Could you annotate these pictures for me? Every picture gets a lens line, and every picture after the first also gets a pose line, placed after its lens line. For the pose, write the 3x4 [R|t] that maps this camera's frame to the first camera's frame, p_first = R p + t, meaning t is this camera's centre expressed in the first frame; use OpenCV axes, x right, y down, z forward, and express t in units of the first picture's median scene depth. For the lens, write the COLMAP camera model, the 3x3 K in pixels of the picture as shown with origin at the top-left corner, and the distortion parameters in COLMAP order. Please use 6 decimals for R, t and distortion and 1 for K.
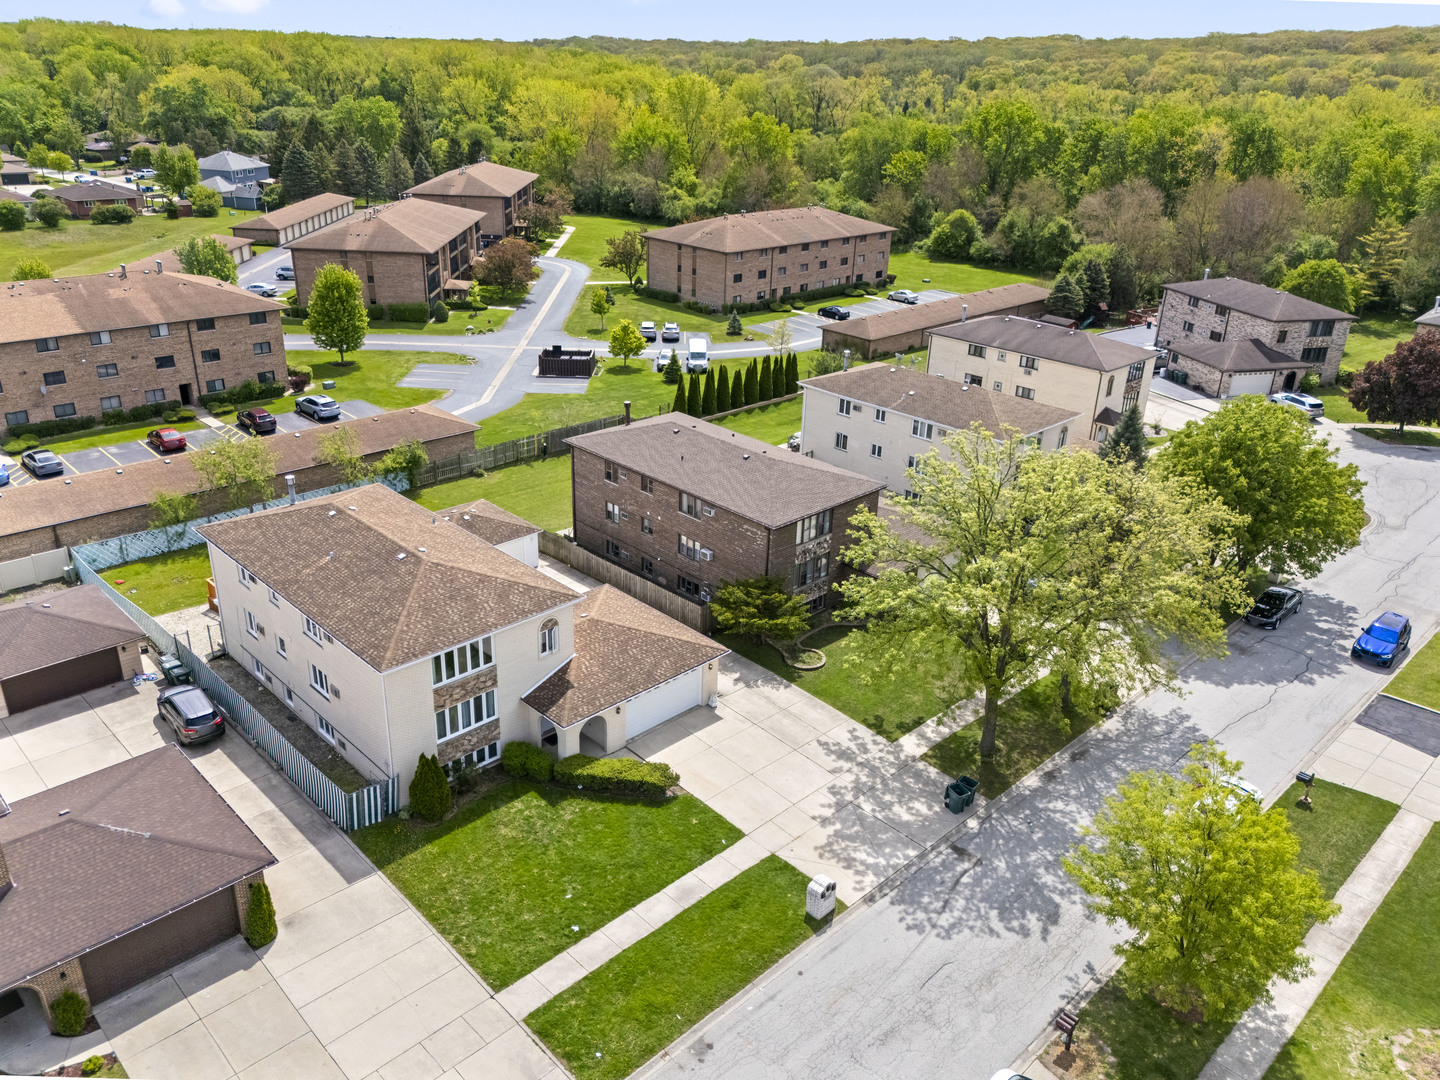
lens RADIAL K [[1095.5, 0, 720.0], [0, 1095.5, 540.0], [0, 0, 1]] dist [0.038883, -0.003258]
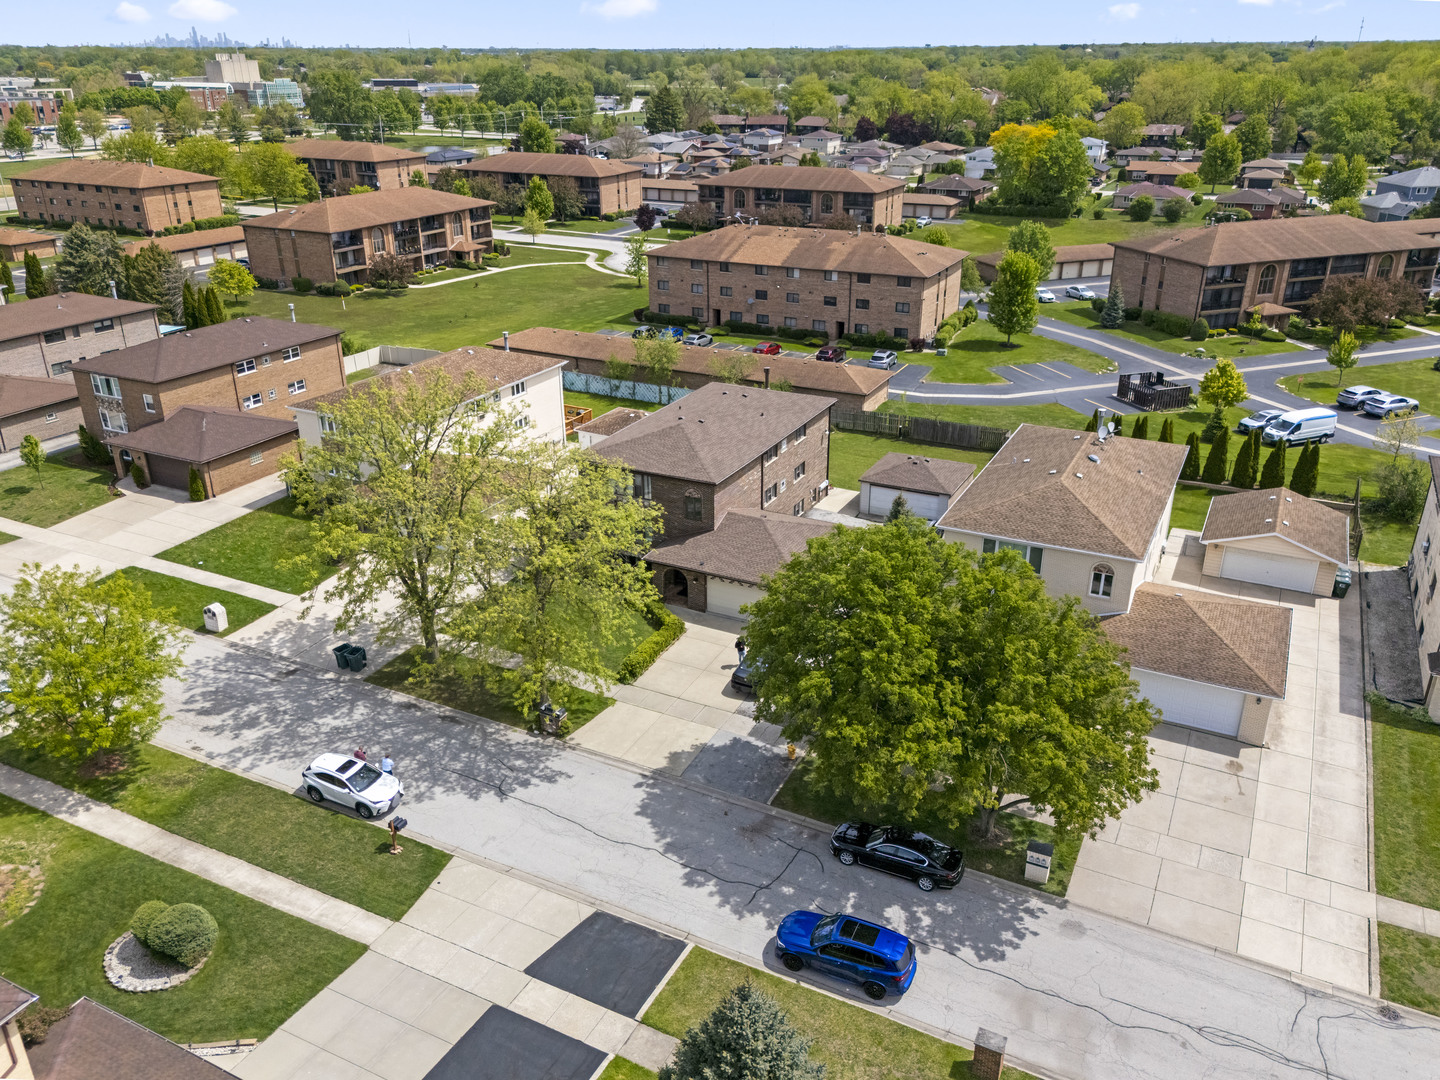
lens RADIAL K [[1095.5, 0, 720.0], [0, 1095.5, 540.0], [0, 0, 1]] dist [0.038883, -0.003258]
pose [[0.320892, 0.349980, -0.880081, 0.915824], [-0.365373, 0.903038, 0.225888, -0.201379], [0.873802, 0.249072, 0.417651, 0.558834]]
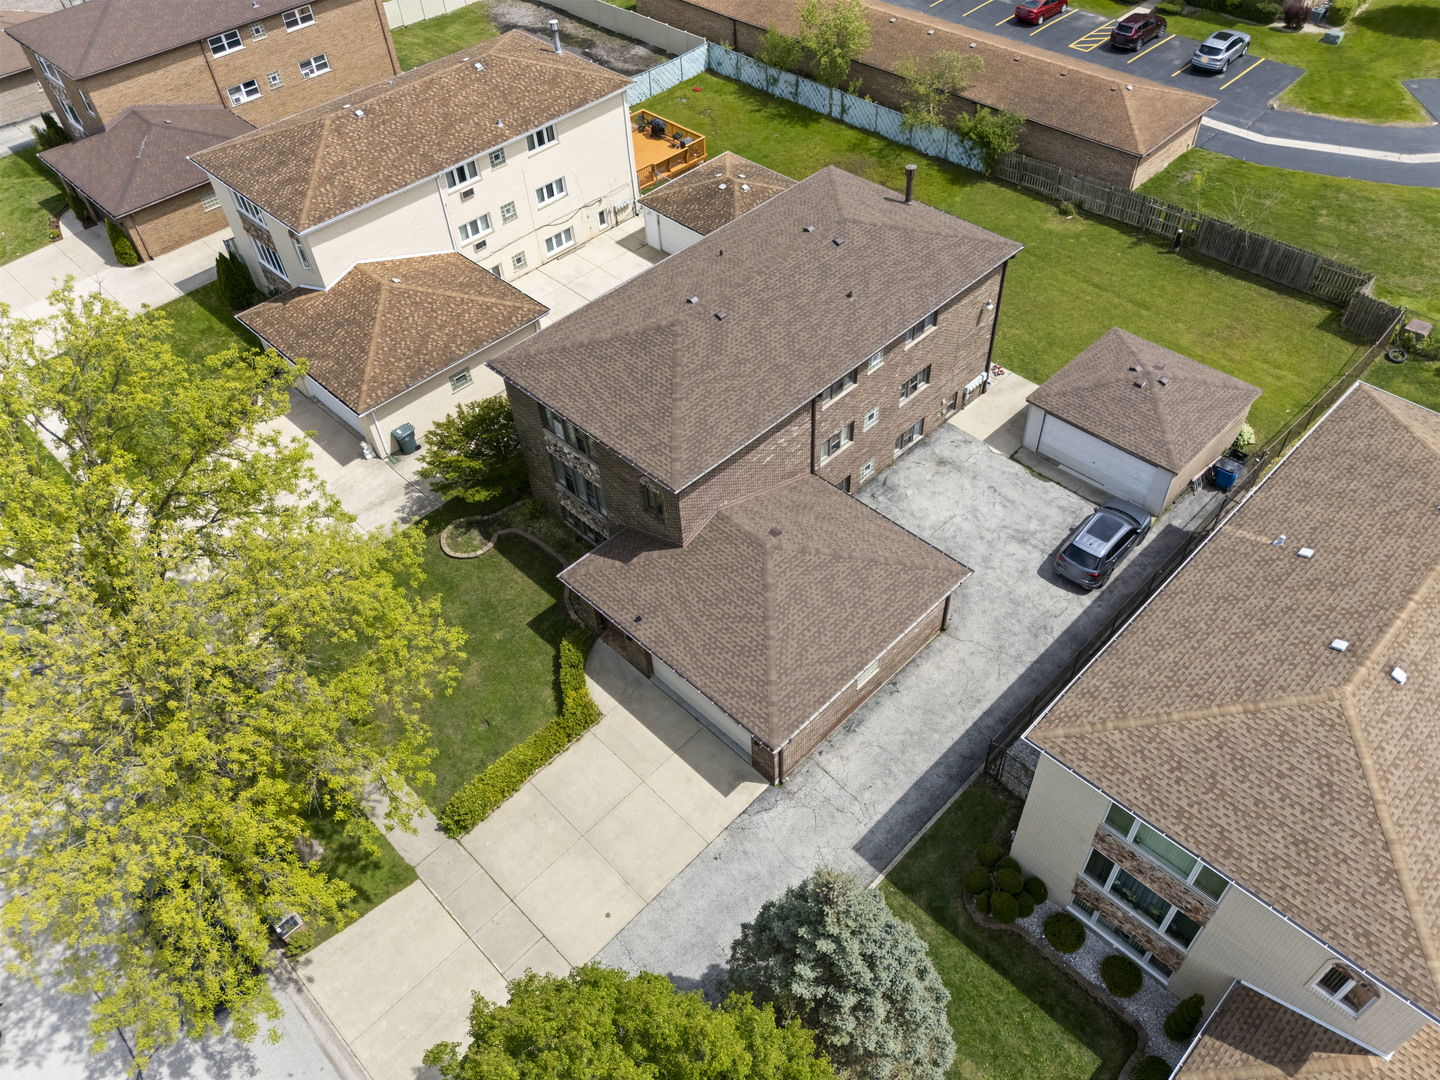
lens RADIAL K [[1065.1, 0, 720.0], [0, 1065.1, 540.0], [0, 0, 1]] dist [0.018474, -0.000205]
pose [[0.008546, 0.704012, -0.710136, 0.486981], [-0.358558, 0.665096, 0.655045, -0.341693], [0.933468, 0.249027, 0.258113, 0.807500]]
